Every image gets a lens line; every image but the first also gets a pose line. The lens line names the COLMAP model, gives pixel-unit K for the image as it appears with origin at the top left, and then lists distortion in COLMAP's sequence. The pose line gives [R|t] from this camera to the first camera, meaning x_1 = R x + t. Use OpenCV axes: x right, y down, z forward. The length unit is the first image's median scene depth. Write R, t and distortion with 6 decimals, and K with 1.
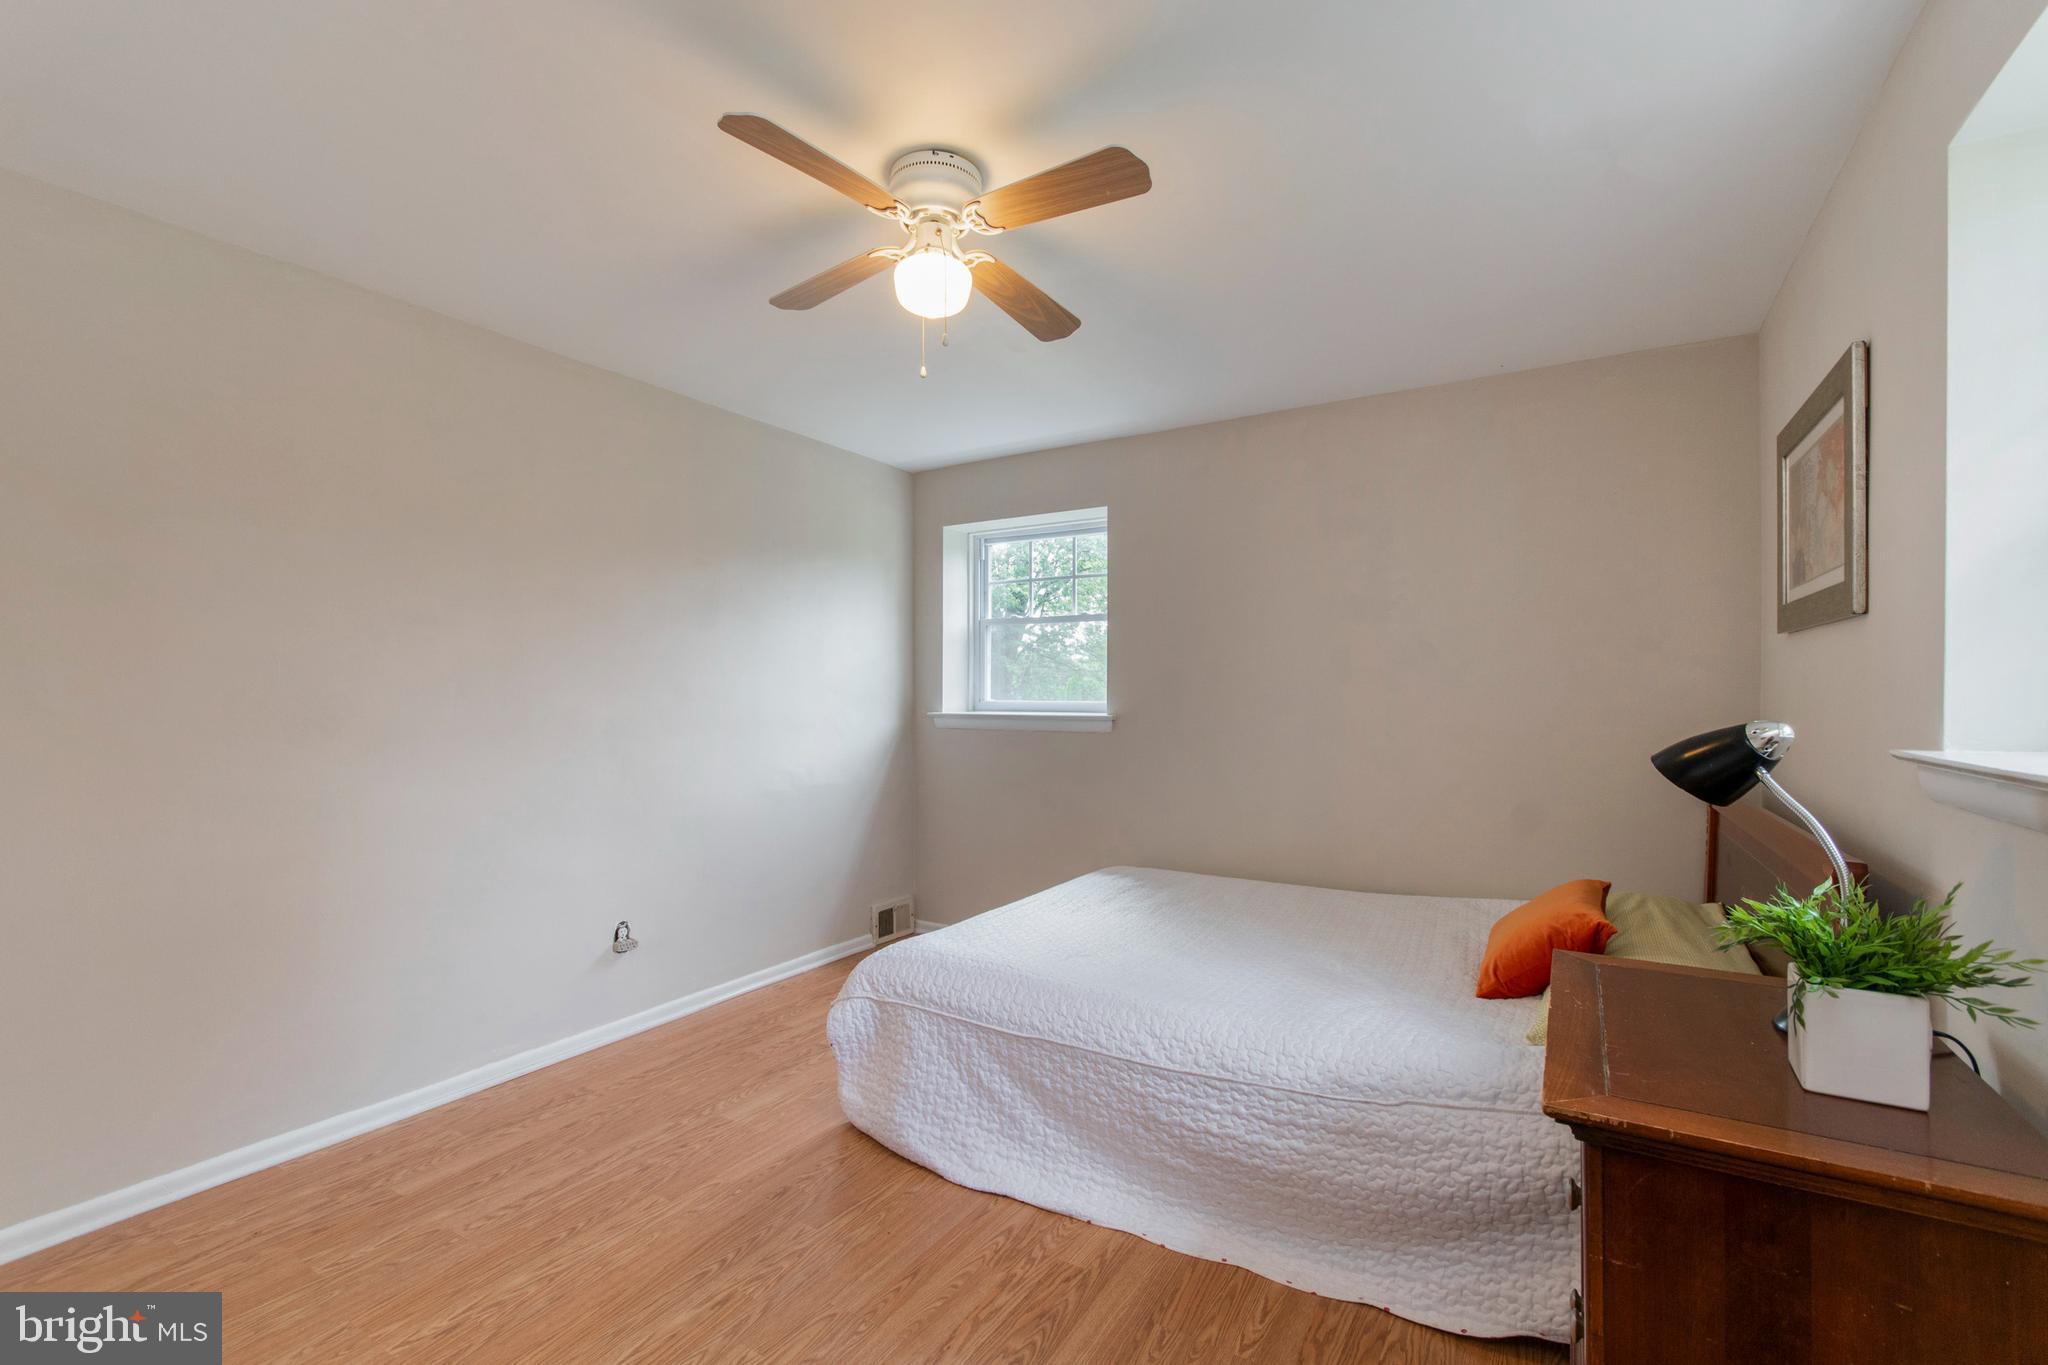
lens RADIAL K [[906.7, 0, 1011.6], [0, 906.7, 695.3], [0, 0, 1]] dist [0.001867, -0.000223]
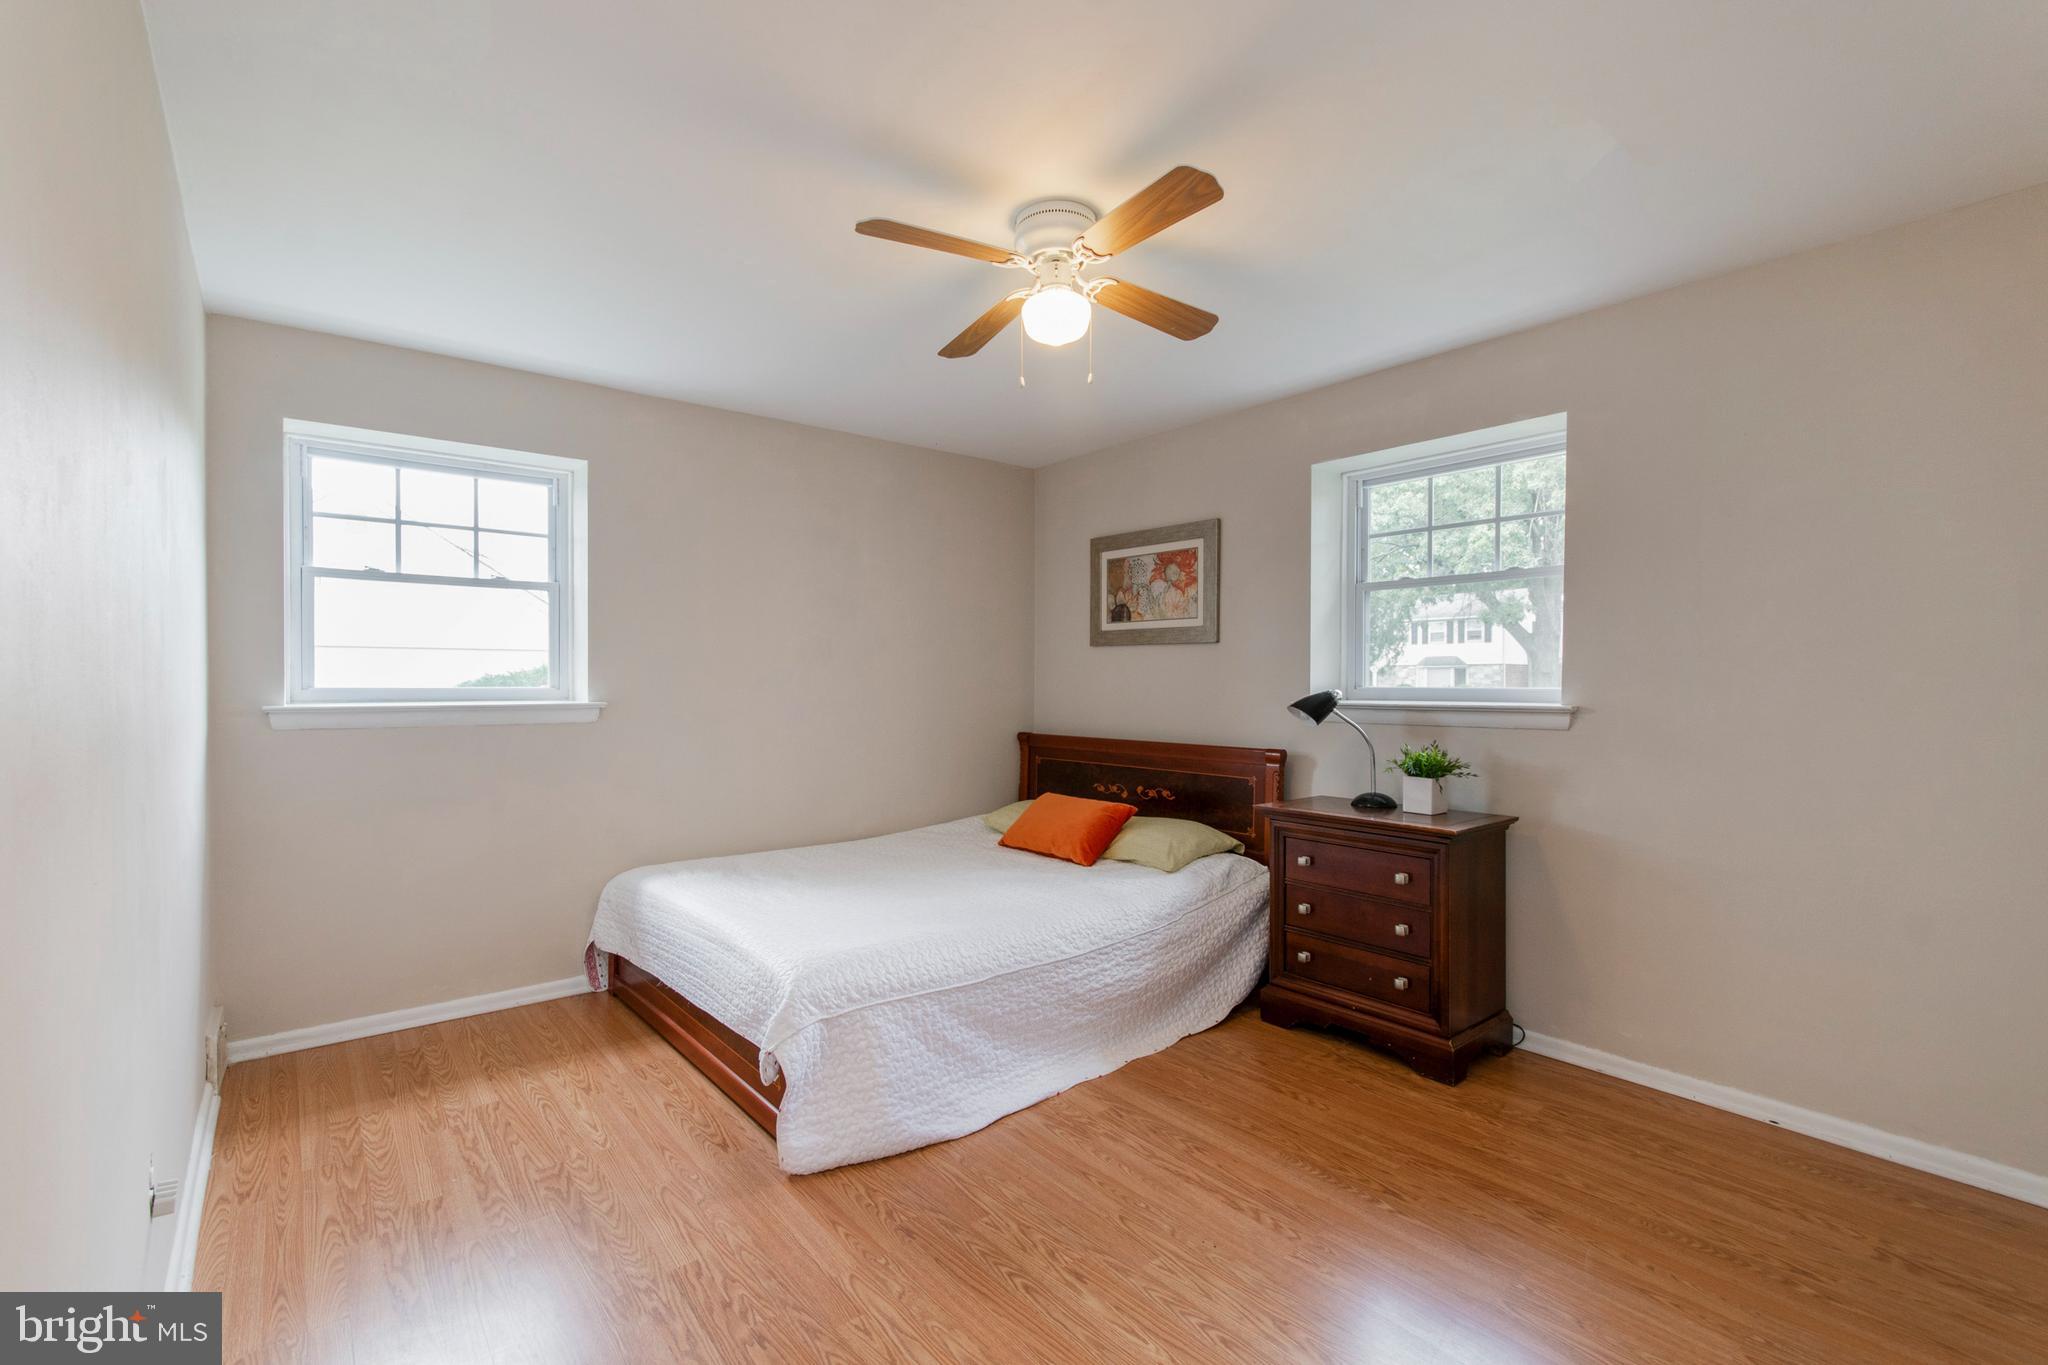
lens RADIAL K [[906.7, 0, 1011.6], [0, 906.7, 695.3], [0, 0, 1]] dist [0.001867, -0.000223]
pose [[0.331326, -0.017477, 0.943354, -1.104159], [0.000436, 0.999831, 0.018370, -0.001561], [-0.943516, -0.005675, 0.331278, 0.630009]]
